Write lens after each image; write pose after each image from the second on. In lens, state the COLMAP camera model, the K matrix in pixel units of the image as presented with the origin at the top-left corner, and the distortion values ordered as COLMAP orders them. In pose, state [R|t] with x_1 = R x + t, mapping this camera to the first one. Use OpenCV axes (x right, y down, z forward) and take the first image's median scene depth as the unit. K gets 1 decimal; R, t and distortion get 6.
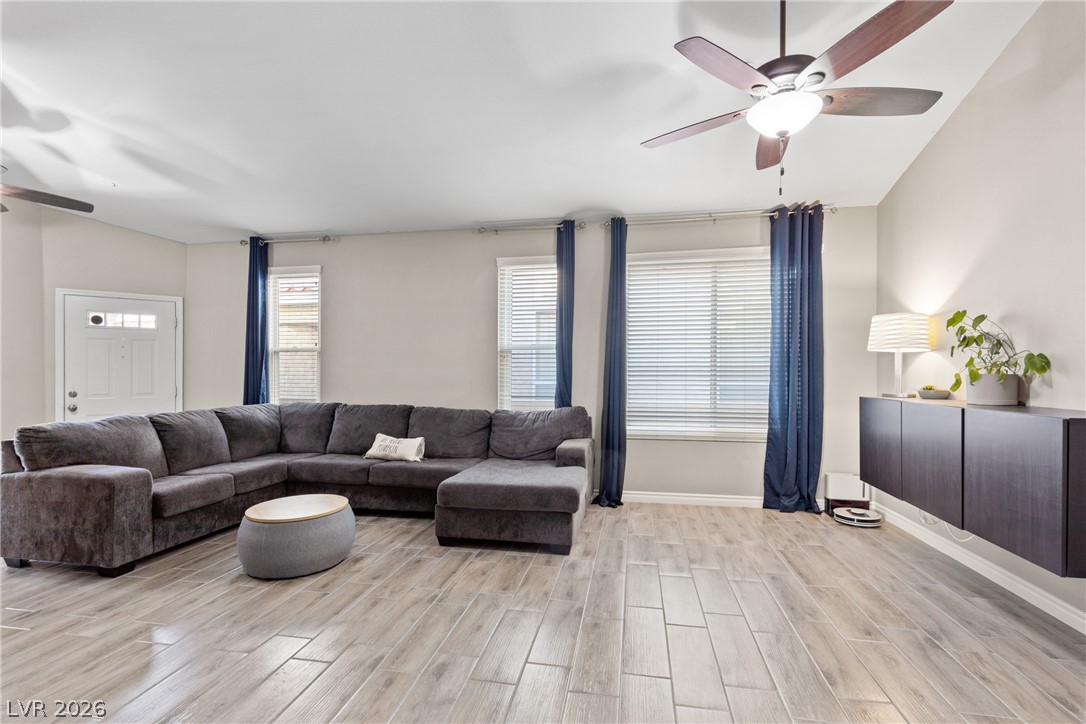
lens RADIAL K [[491.1, 0, 549.6], [0, 491.1, 364.8], [0, 0, 1]] dist [0.003199, -0.000151]
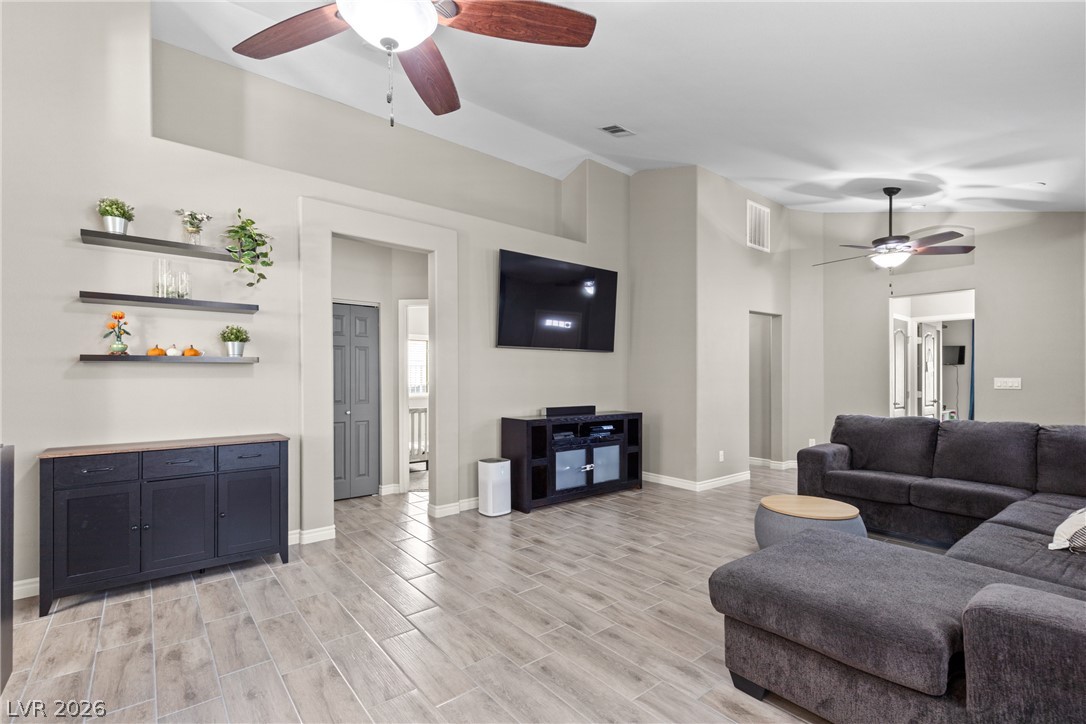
lens RADIAL K [[491.1, 0, 551.8], [0, 491.1, 378.6], [0, 0, 1]] dist [0.003199, -0.000151]
pose [[-0.642402, 0.002091, -0.766365, 0.478943], [0.012619, 0.999890, -0.007850, 0.009516], [0.766264, -0.014713, -0.642357, 0.910842]]
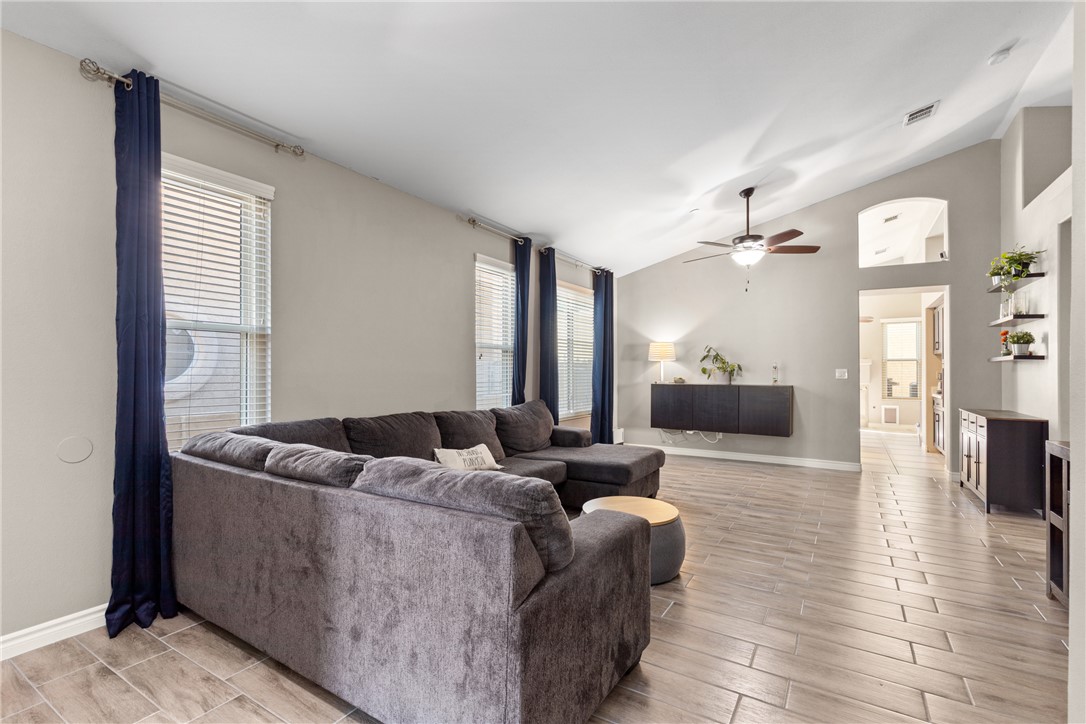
lens RADIAL K [[491.1, 0, 545.2], [0, 491.1, 364.1], [0, 0, 1]] dist [0.003199, -0.000151]
pose [[0.367466, 0.007953, 0.930003, -1.073560], [-0.020844, 0.999783, -0.000314, -0.000682], [-0.929803, -0.019269, 0.367552, 0.579809]]
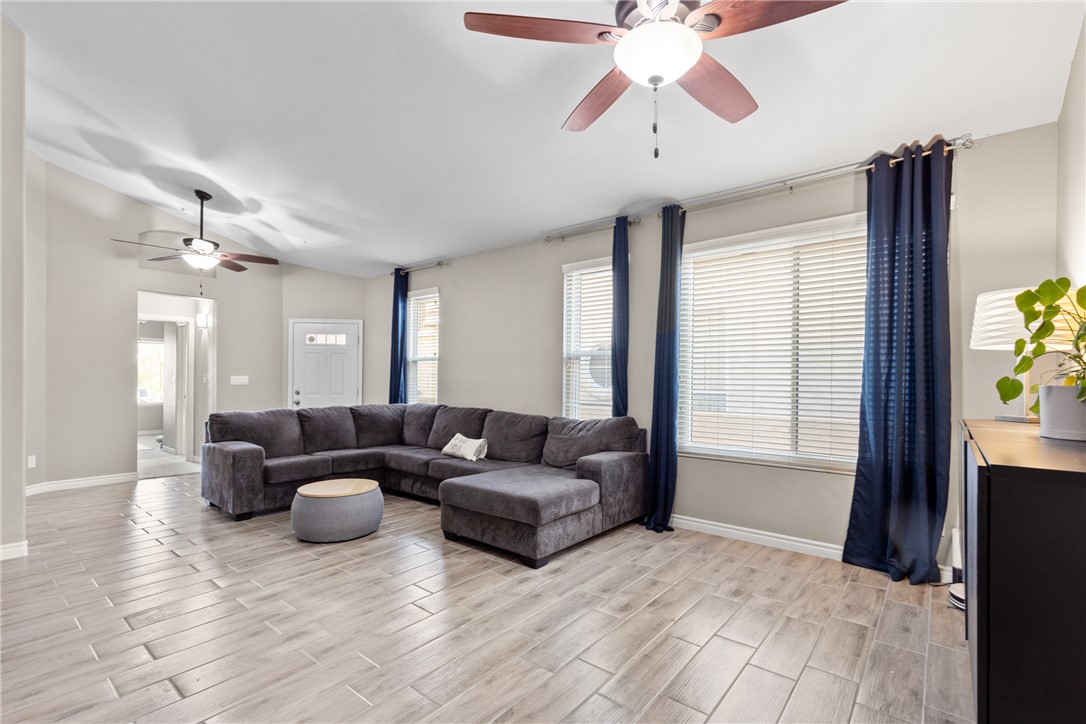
lens RADIAL K [[491.1, 0, 547.8], [0, 491.1, 369.2], [0, 0, 1]] dist [0.003199, -0.000151]
pose [[0.876635, -0.003467, -0.481144, 0.390546], [0.000894, 0.999984, -0.005578, 0.000569], [0.481156, 0.004460, 0.876624, 0.123005]]
